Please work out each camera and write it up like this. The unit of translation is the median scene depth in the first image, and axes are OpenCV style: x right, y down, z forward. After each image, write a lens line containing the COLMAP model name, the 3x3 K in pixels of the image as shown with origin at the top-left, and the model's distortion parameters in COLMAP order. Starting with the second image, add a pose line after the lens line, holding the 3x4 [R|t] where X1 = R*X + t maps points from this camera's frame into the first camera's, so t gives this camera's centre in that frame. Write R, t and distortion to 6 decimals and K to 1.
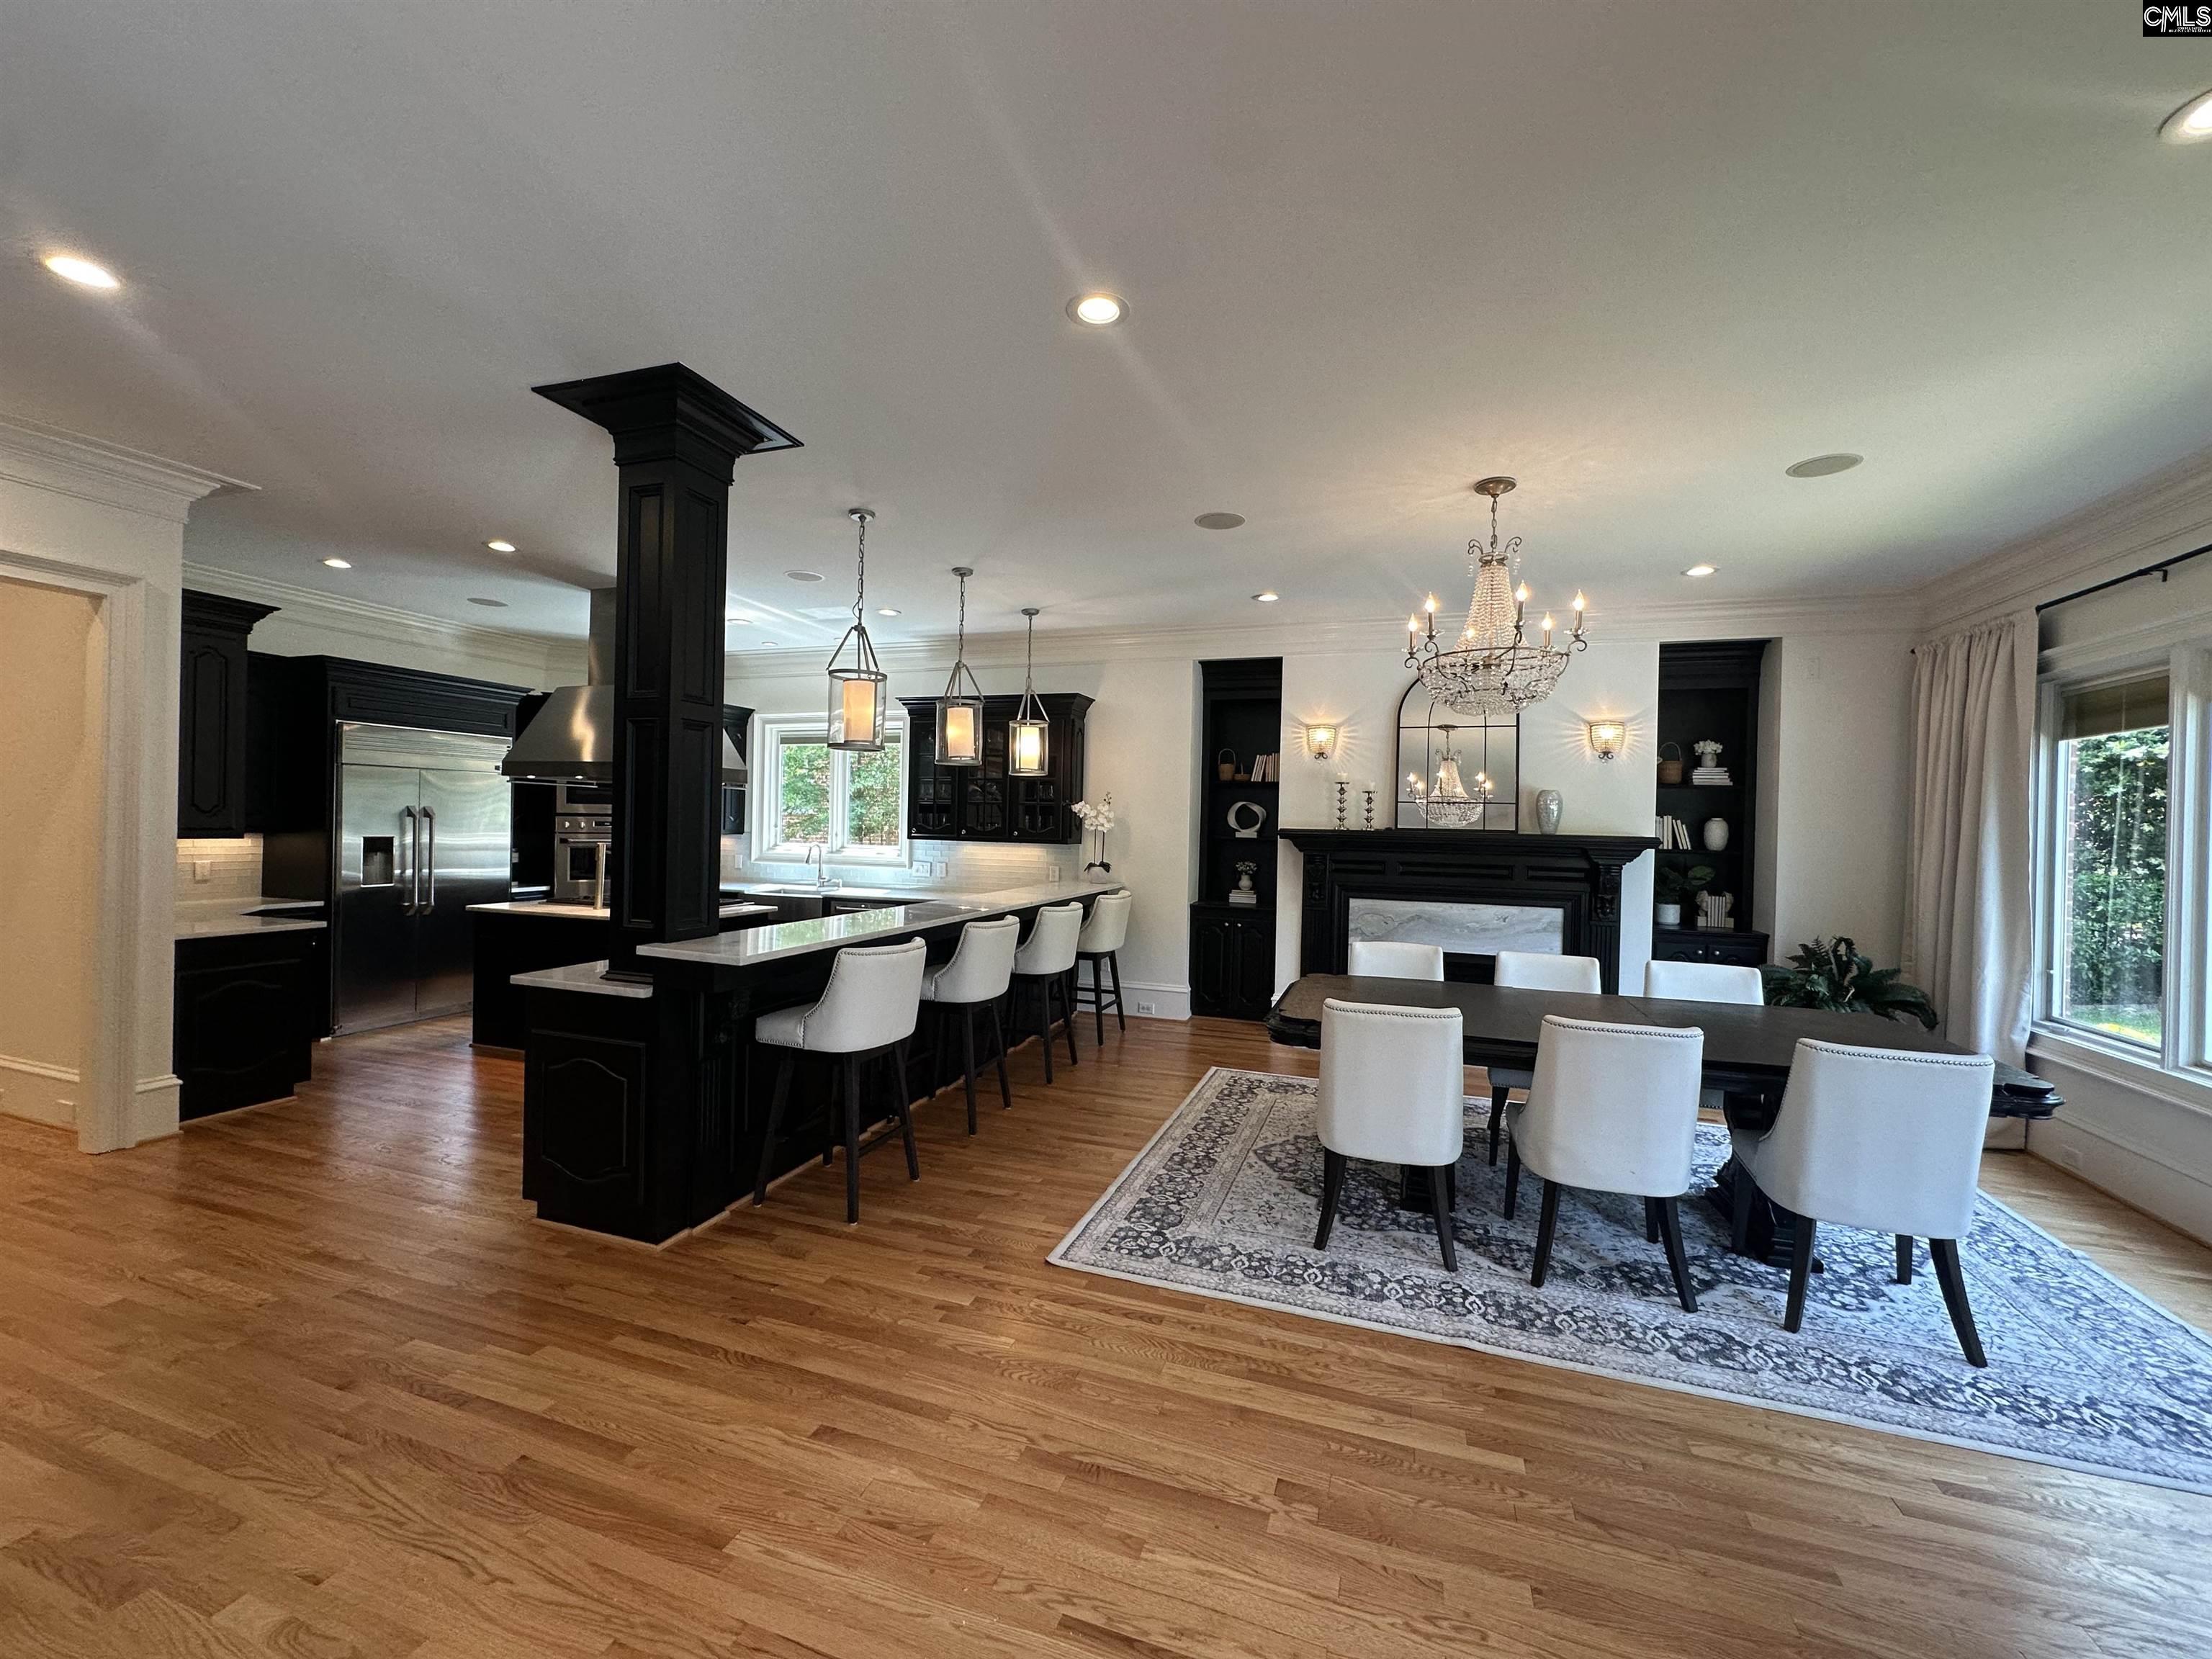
lens RADIAL K [[885.6, 0, 1105.6], [0, 885.6, 832.3], [0, 0, 1]] dist [-0.006239, 0.001187]
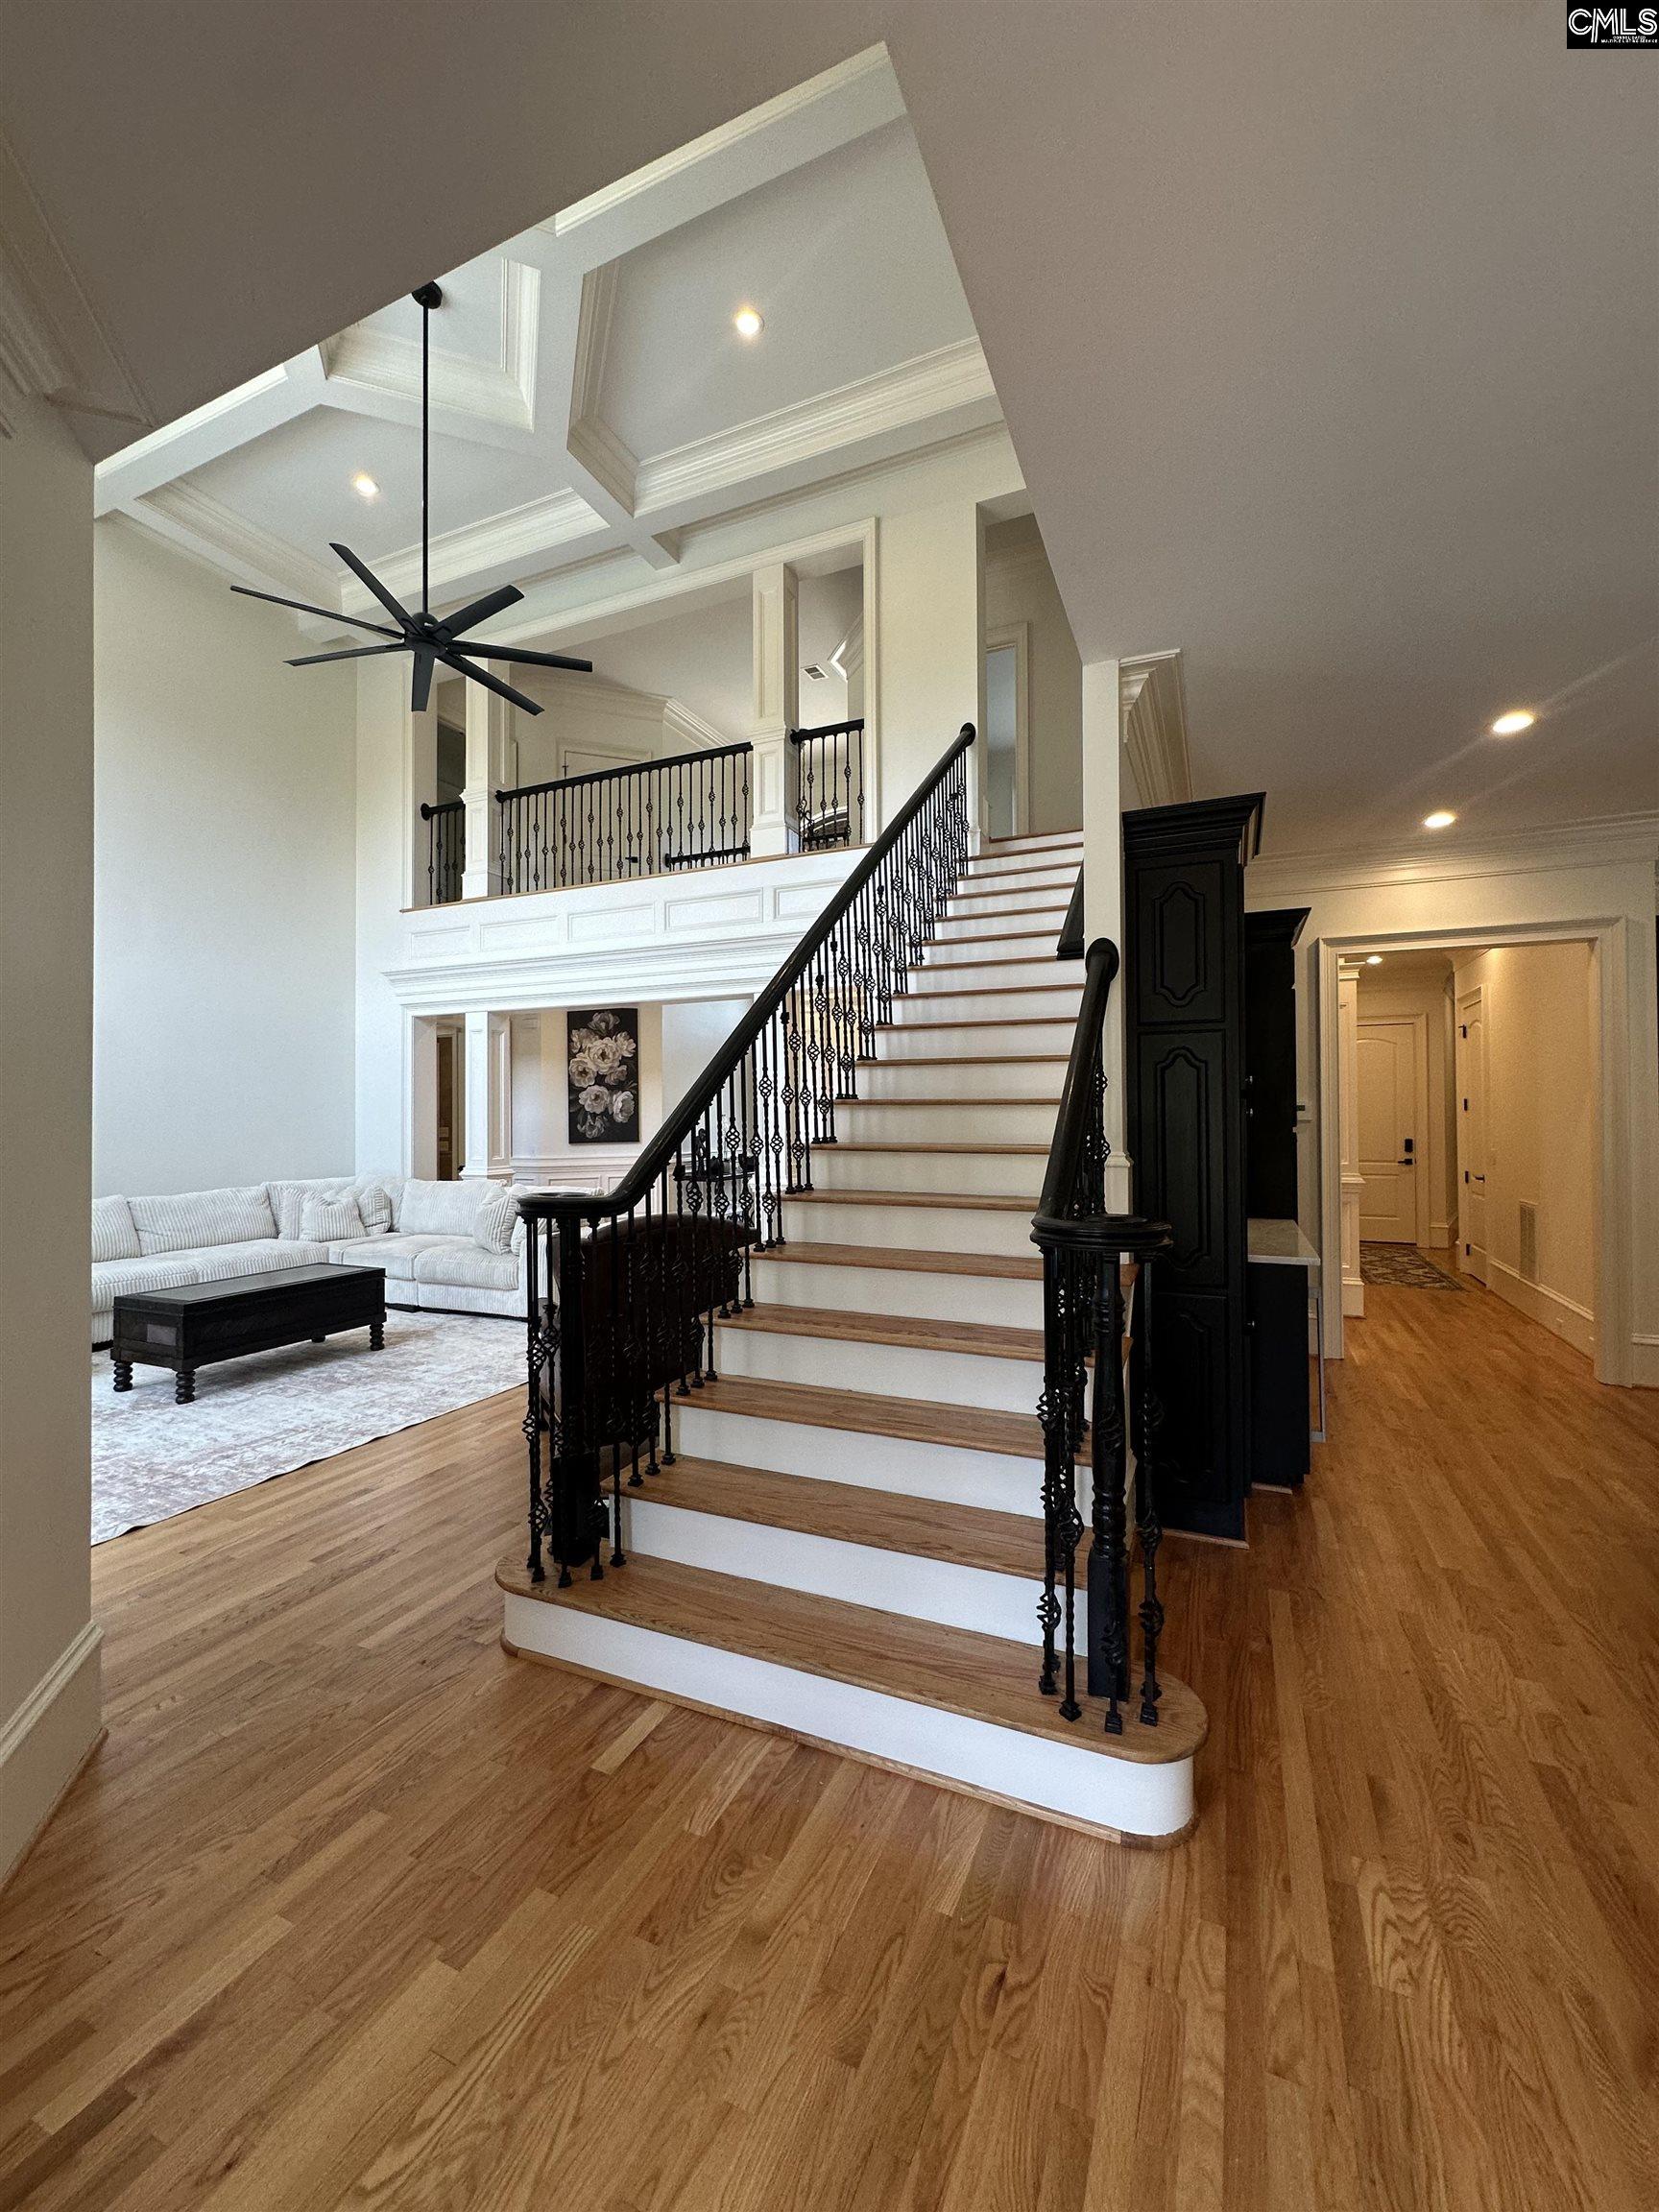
lens RADIAL K [[885.6, 0, 833.2], [0, 885.6, 1105.5], [0, 0, 1]] dist [-0.006239, 0.001187]
pose [[-0.088517, -0.032828, -0.995534, 0.201638], [-0.007403, 0.999451, -0.032299, 0.020084], [0.996047, 0.004510, -0.088712, 0.021400]]
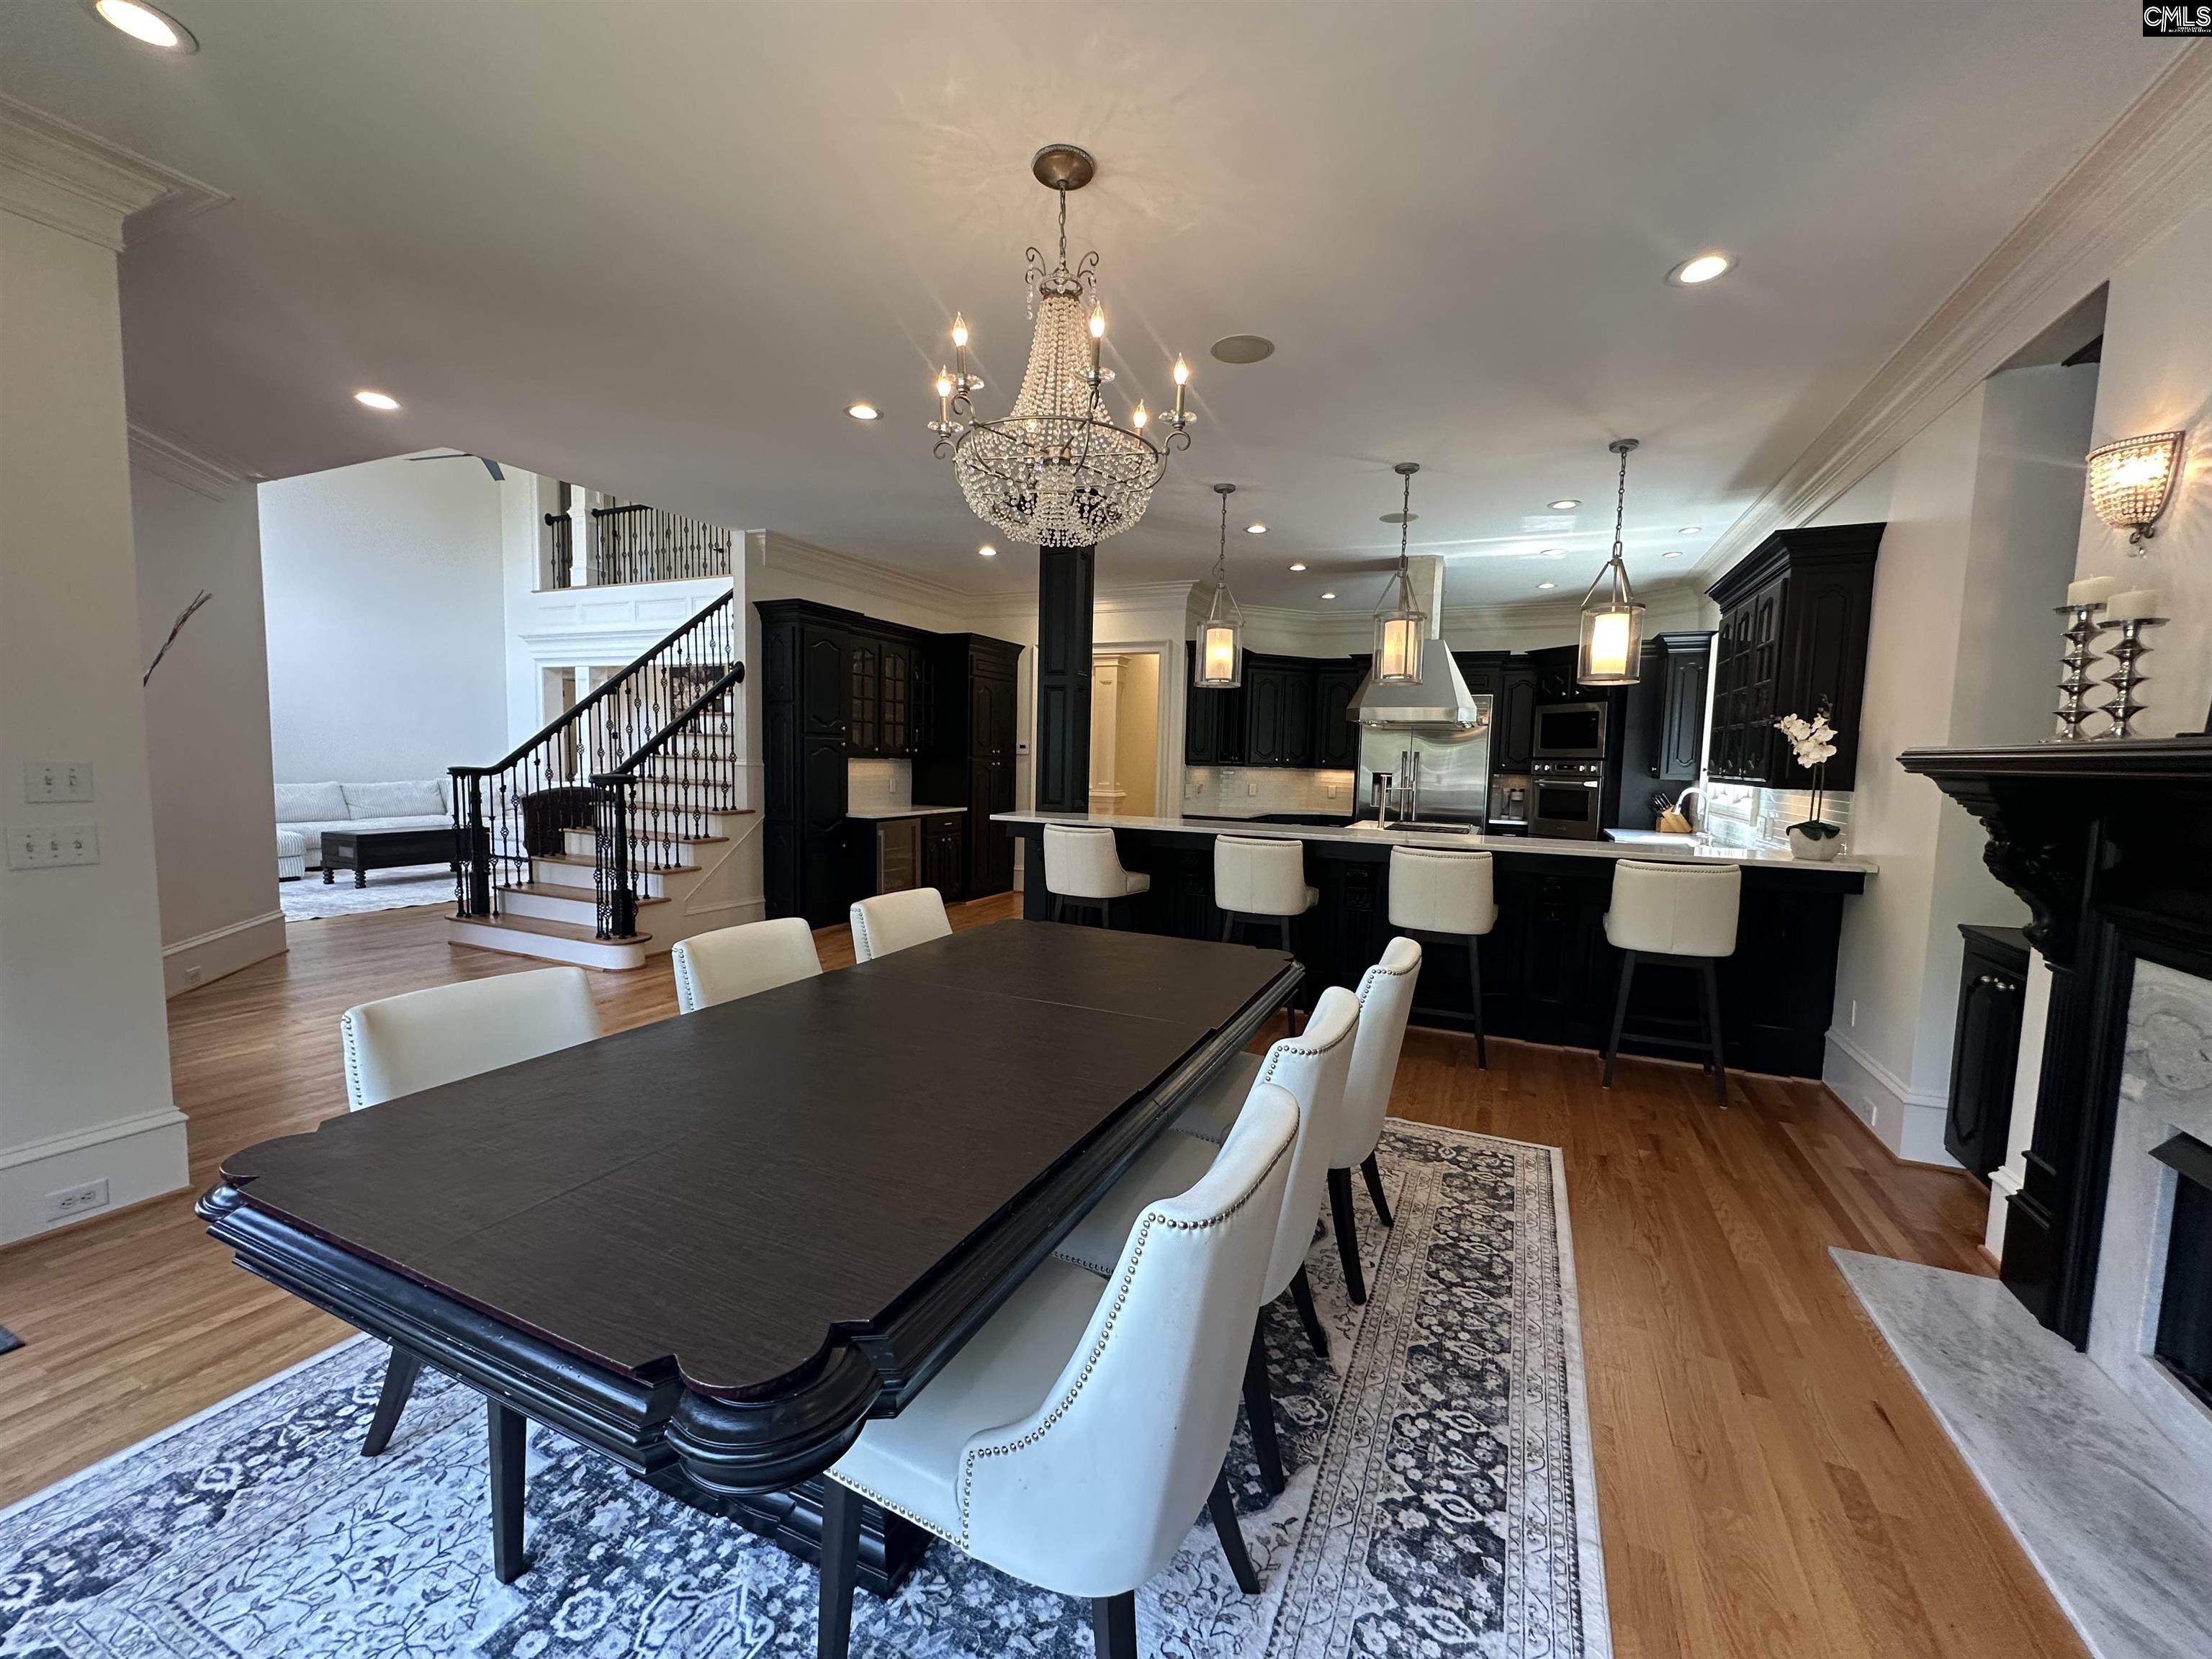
lens RADIAL K [[885.6, 0, 1100.3], [0, 885.6, 832.3], [0, 0, 1]] dist [-0.006239, 0.001187]
pose [[-0.103570, 0.061198, -0.992738, 0.980492], [-0.039547, 0.997063, 0.065590, 0.034169], [0.993836, 0.046053, -0.100846, 0.995995]]
